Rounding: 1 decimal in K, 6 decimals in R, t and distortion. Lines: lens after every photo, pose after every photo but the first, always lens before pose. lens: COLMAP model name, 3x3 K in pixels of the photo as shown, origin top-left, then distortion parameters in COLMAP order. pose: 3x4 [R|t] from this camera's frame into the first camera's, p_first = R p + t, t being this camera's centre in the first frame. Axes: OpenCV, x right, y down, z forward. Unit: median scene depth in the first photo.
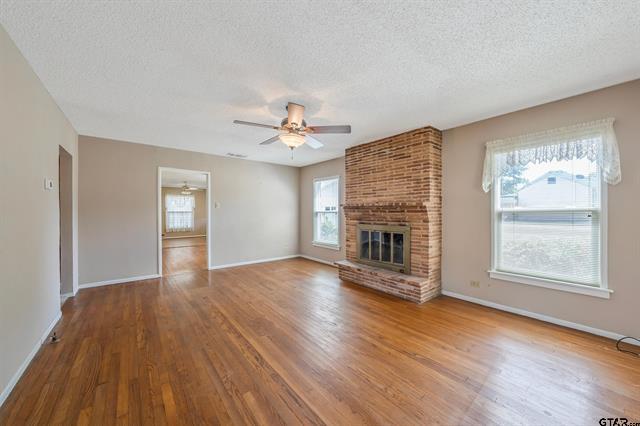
lens RADIAL K [[242.3, 0, 319.6], [0, 242.3, 213.7], [0, 0, 1]] dist [0.000627, 0.000027]
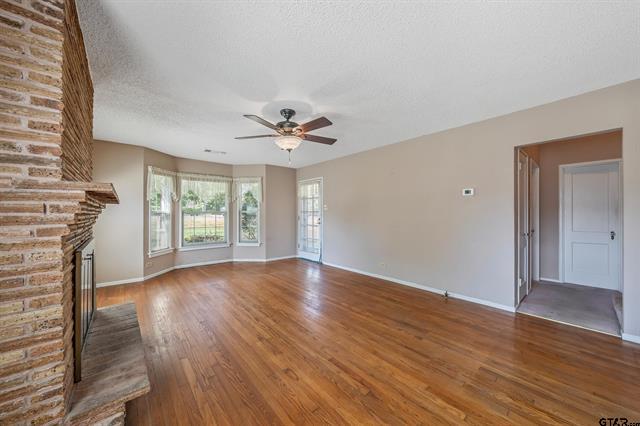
lens RADIAL K [[242.3, 0, 319.5], [0, 242.3, 213.0], [0, 0, 1]] dist [0.000627, 0.000027]
pose [[-0.999792, 0.002624, -0.020241, -0.180172], [0.002551, 0.999990, 0.003645, -0.003274], [0.020250, 0.003593, -0.999788, 1.656310]]
